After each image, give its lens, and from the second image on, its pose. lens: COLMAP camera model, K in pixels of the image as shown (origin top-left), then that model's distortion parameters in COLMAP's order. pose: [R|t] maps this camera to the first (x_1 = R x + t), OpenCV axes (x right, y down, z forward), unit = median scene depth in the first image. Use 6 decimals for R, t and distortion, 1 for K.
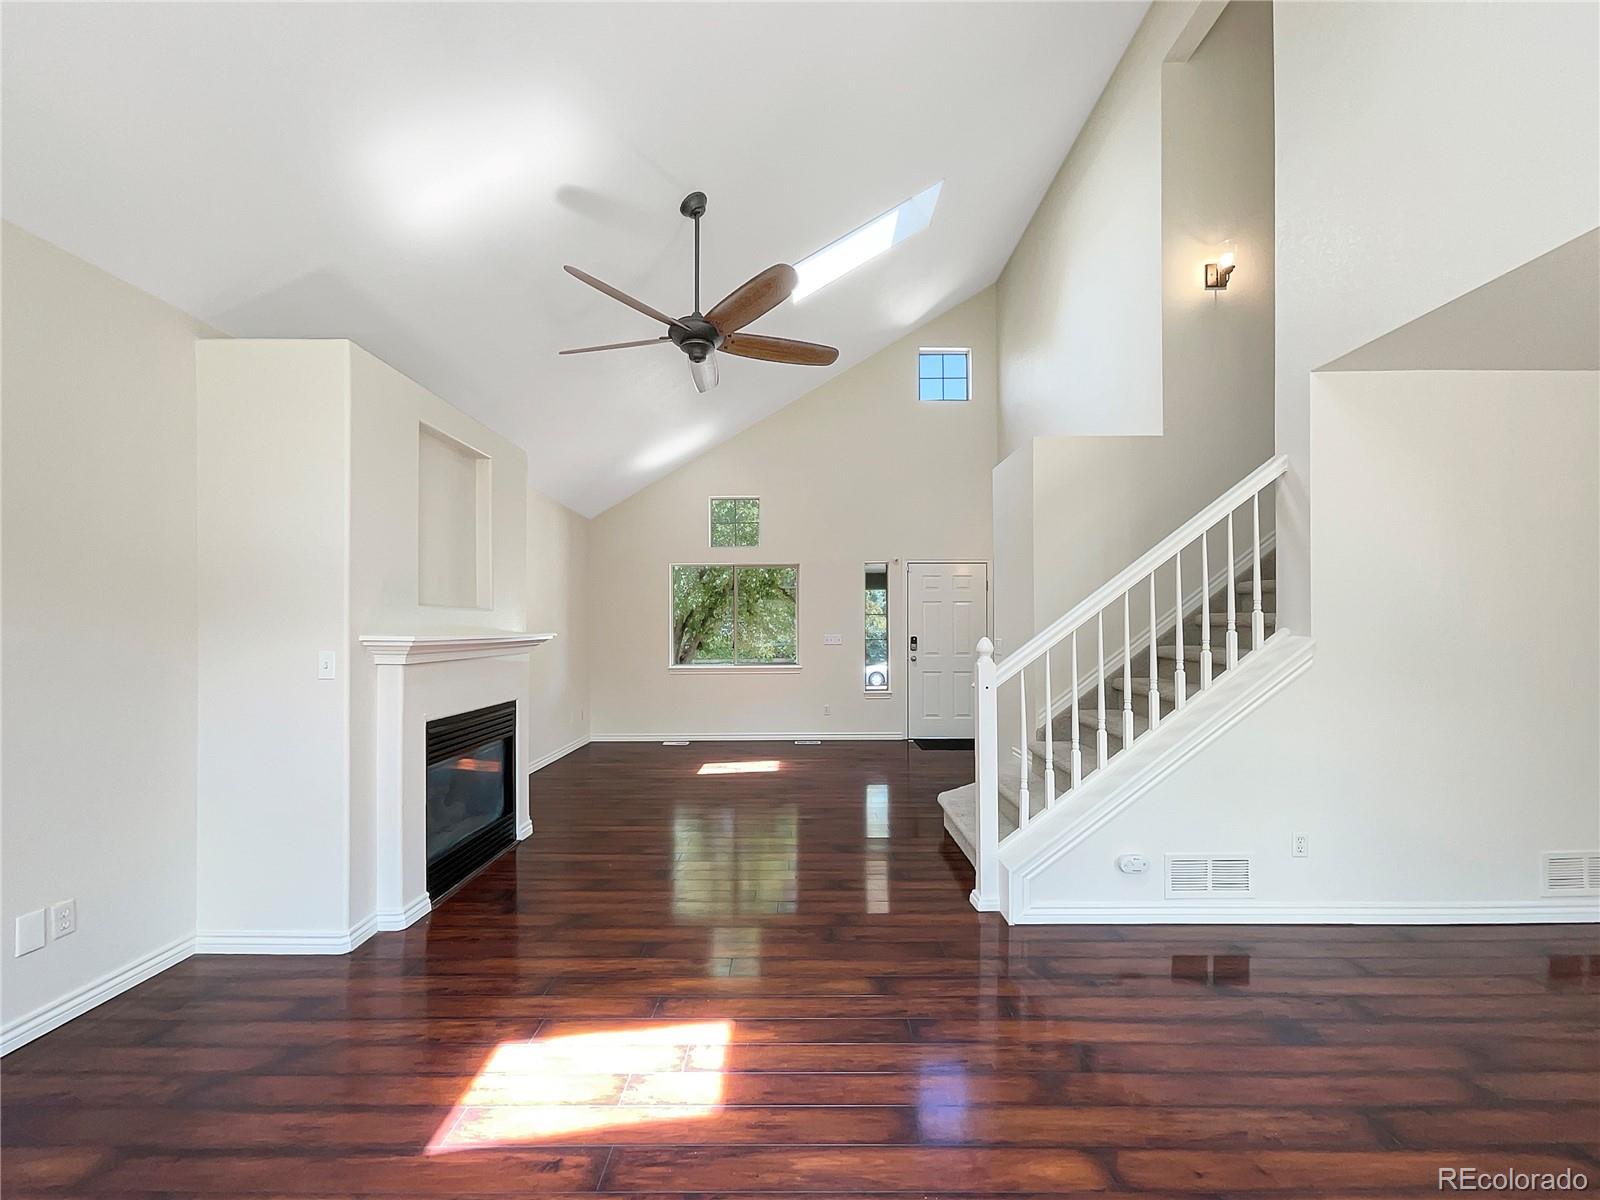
lens RADIAL K [[649.7, 0, 823.0], [0, 649.7, 619.3], [0, 0, 1]] dist [0.002721, 0.000546]
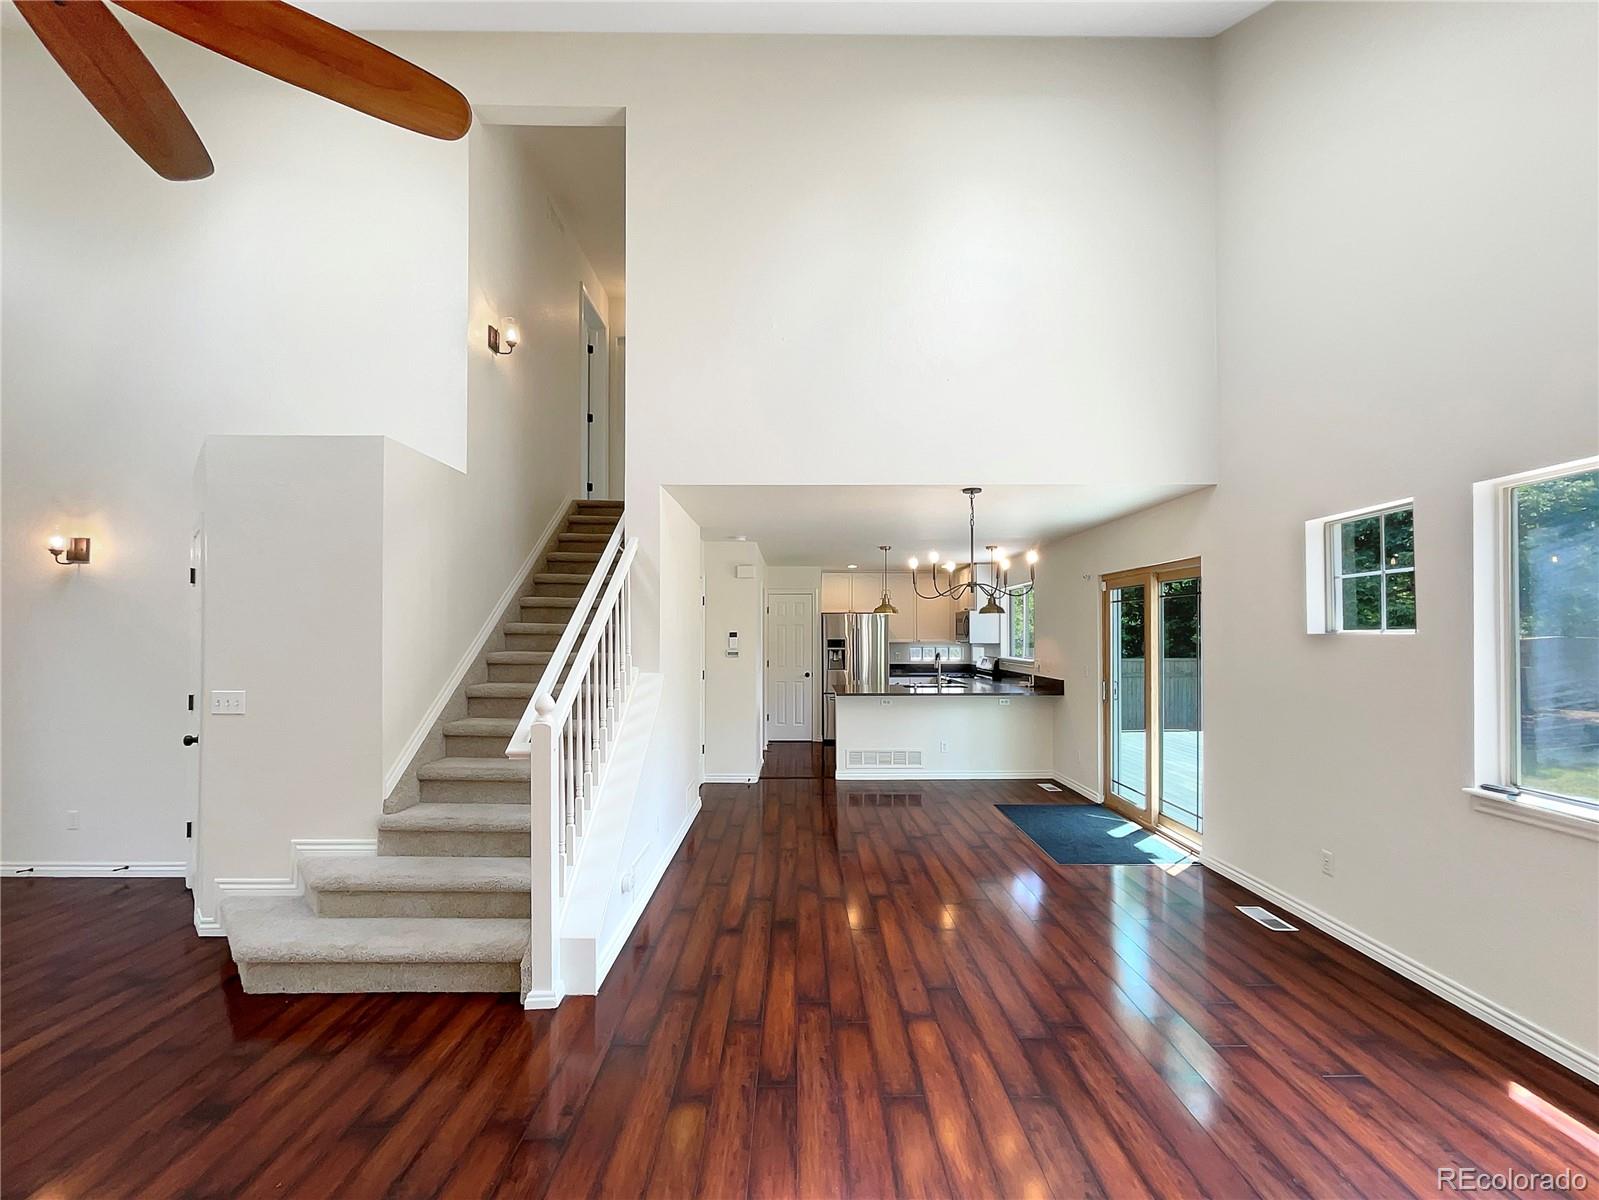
lens RADIAL K [[636.6, 0, 793.3], [0, 636.6, 625.6], [0, 0, 1]] dist [0.000858, 0.000232]
pose [[0.053410, 0.021419, 0.998343, -0.616293], [-0.009405, 0.999736, -0.020946, -0.049262], [-0.998528, -0.008270, 0.053597, 0.650316]]
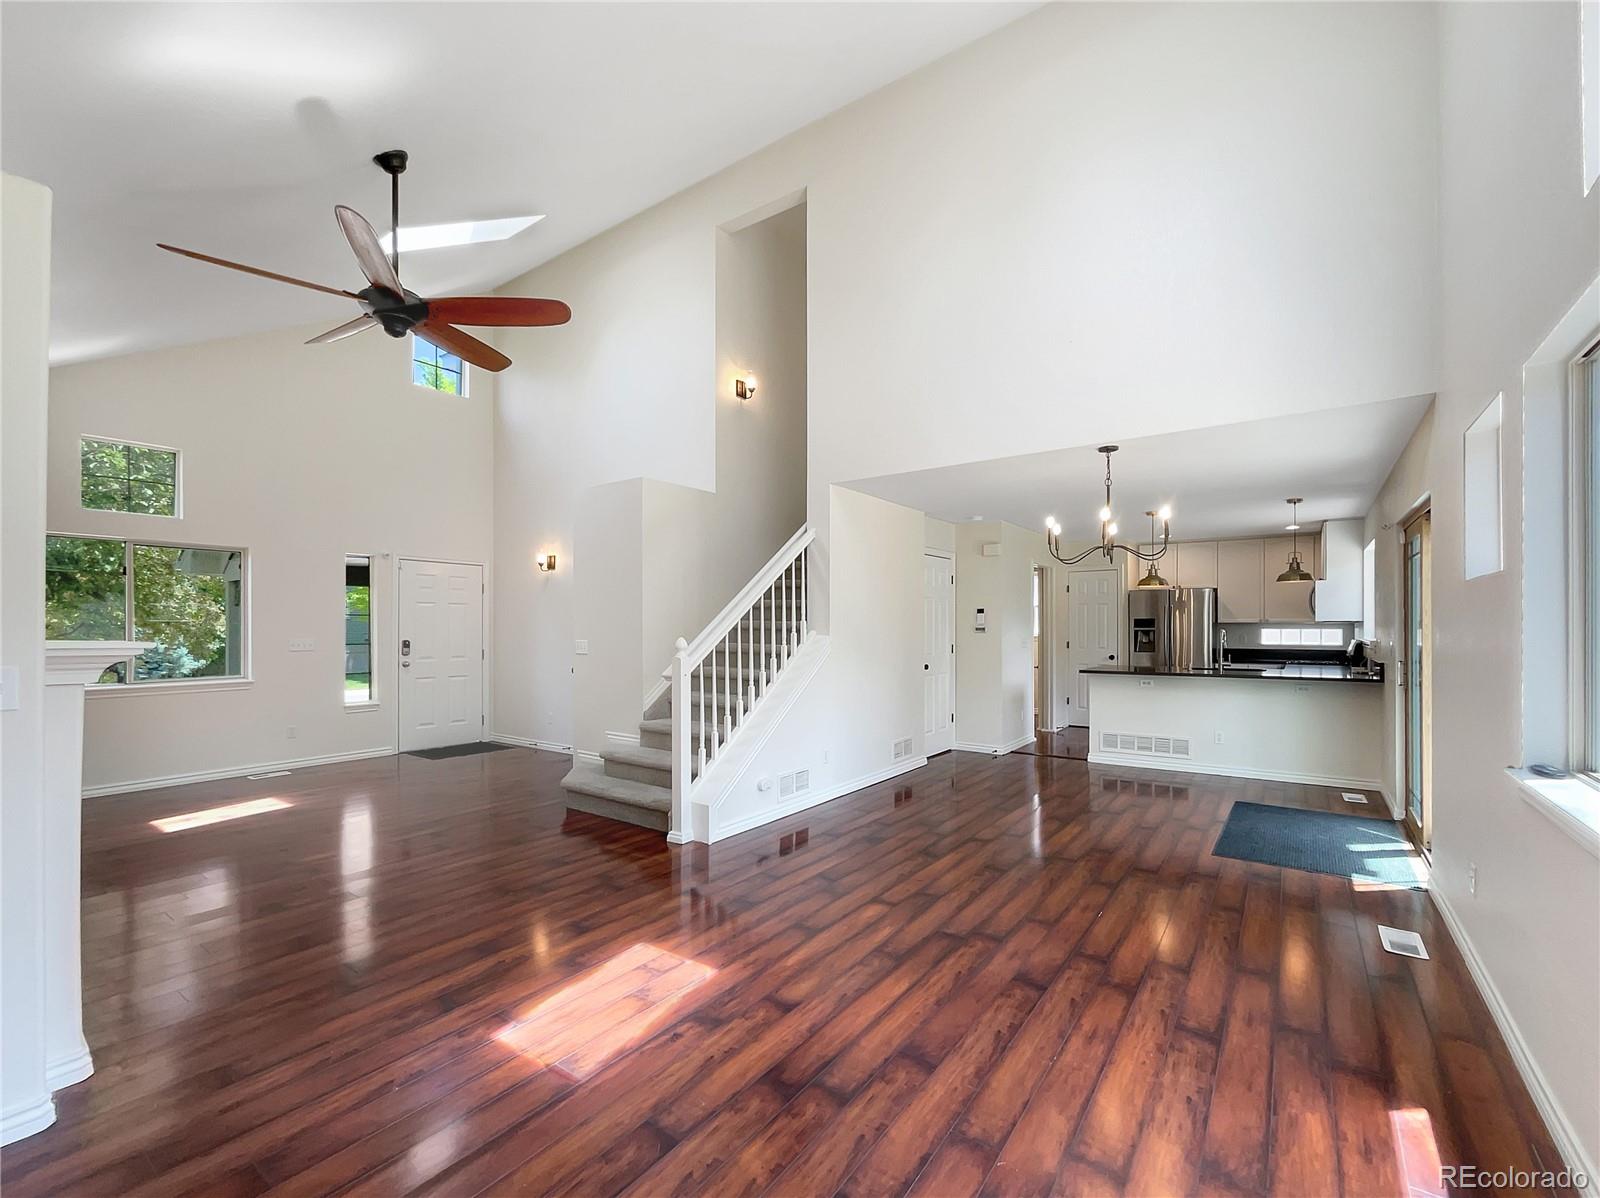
lens RADIAL K [[650.4, 0, 807.3], [0, 650.4, 620.3], [0, 0, 1]] dist [0.000110, 0.000039]
pose [[0.606889, 0.012022, 0.794695, -0.676357], [-0.010573, 0.999919, -0.007052, -0.001225], [-0.794716, -0.004122, 0.606967, -0.006406]]
